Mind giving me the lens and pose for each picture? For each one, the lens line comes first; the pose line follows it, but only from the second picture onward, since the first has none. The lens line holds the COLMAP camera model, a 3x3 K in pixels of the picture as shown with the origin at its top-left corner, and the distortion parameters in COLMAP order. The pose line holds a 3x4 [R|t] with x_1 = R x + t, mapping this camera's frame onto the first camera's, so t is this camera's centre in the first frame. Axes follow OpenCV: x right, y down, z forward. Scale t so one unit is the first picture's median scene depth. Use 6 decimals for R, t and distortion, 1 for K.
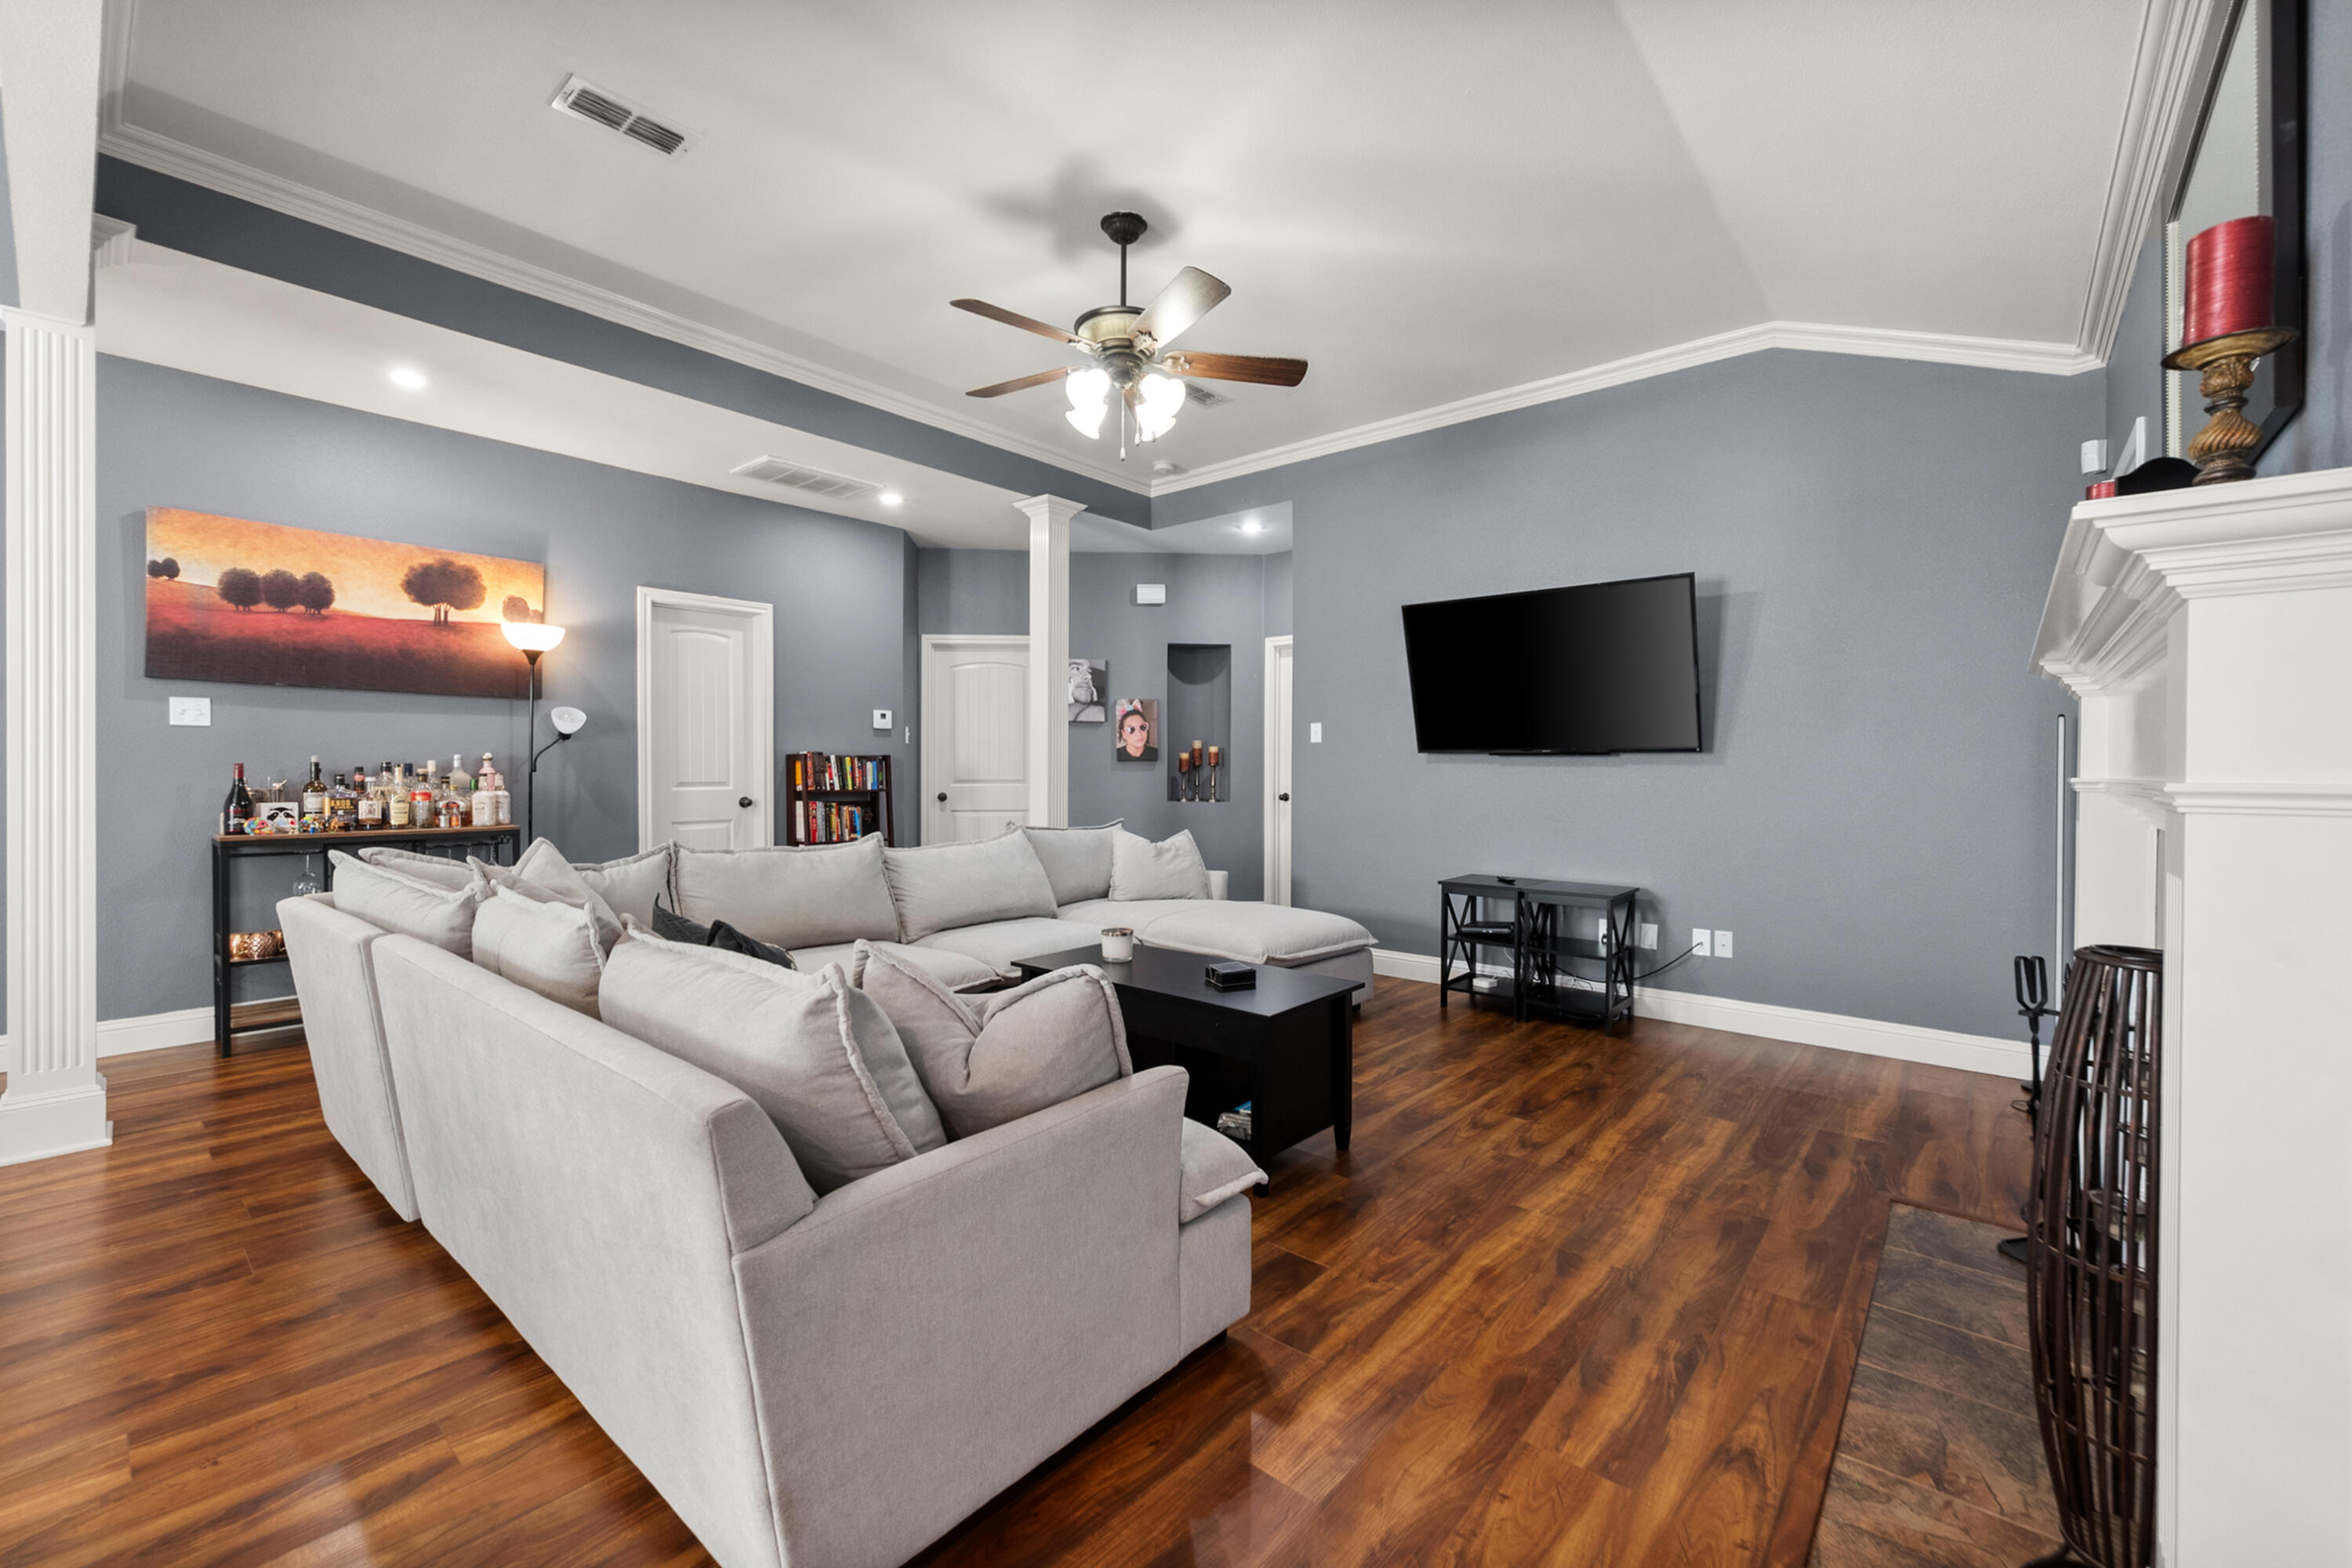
lens RADIAL K [[950.0, 0, 1180.0], [0, 950.0, 796.5], [0, 0, 1]] dist [0.003997, -0.000482]
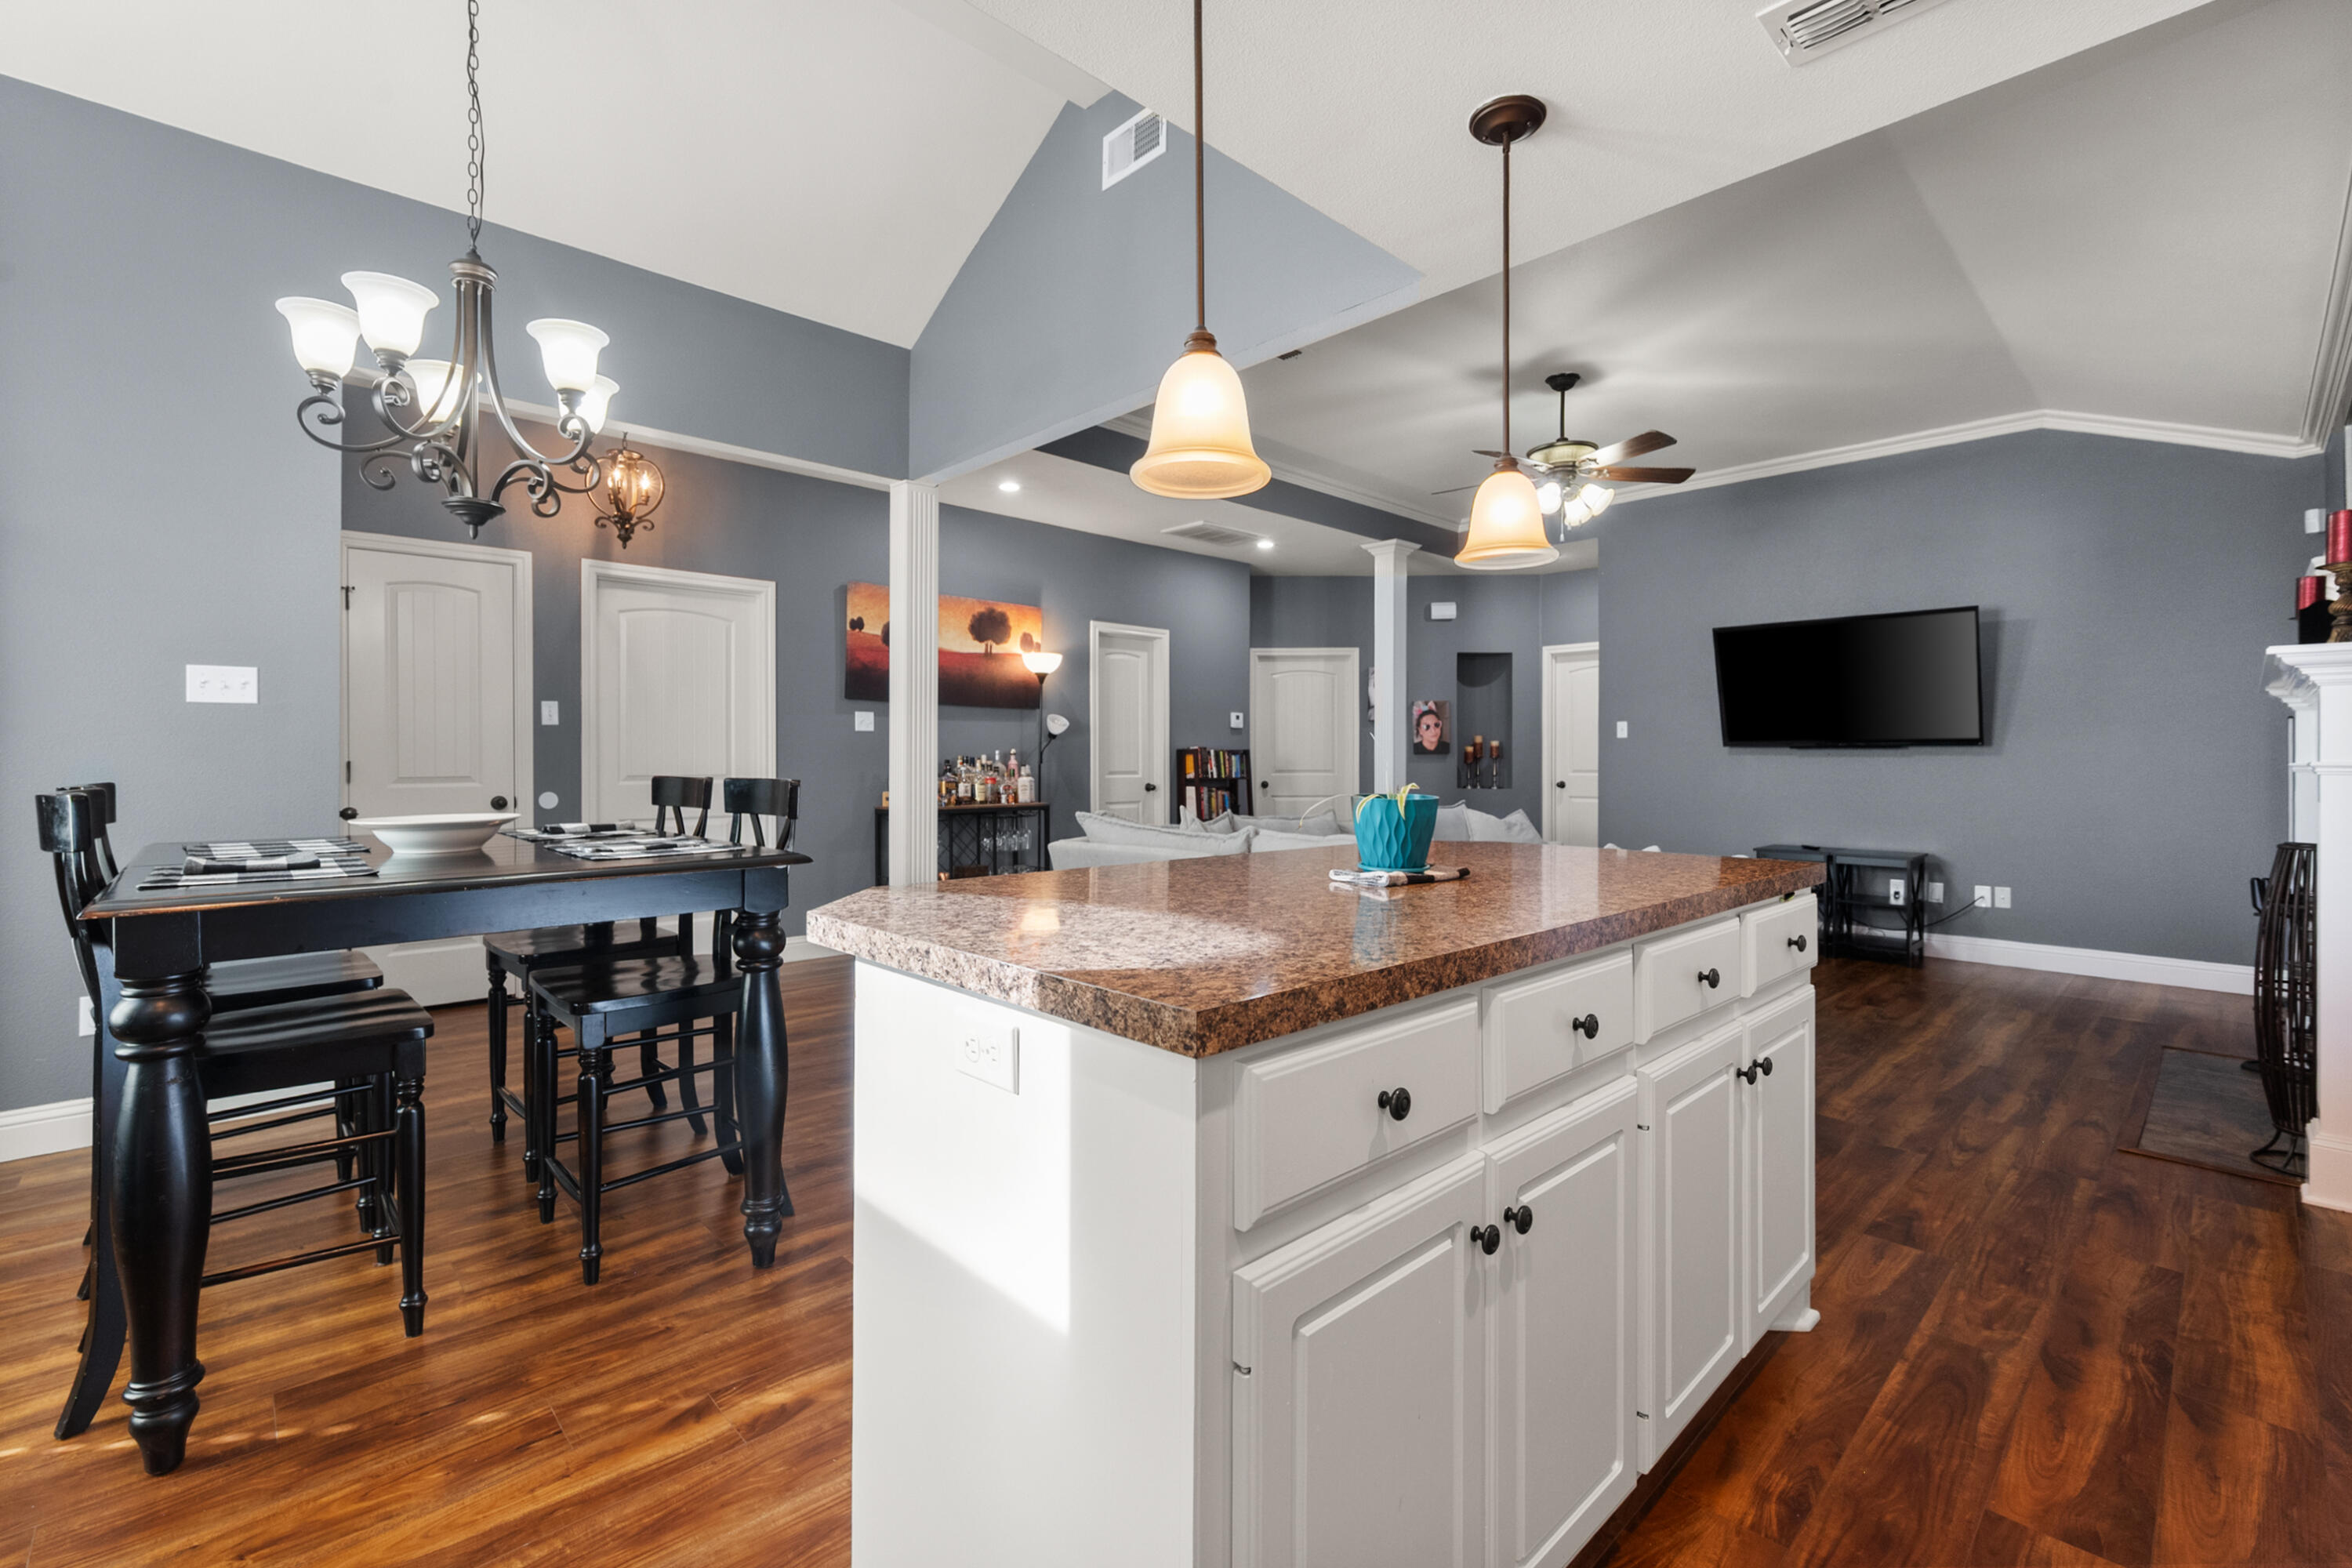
lens RADIAL K [[1009.3, 0, 1186.7], [0, 1009.3, 777.8], [0, 0, 1]] dist [-0.001319, 0.001200]
pose [[0.995139, -0.000204, -0.098476, -0.339521], [-0.001105, 0.999912, -0.013236, 0.013531], [0.098470, 0.013281, 0.995051, -0.400074]]
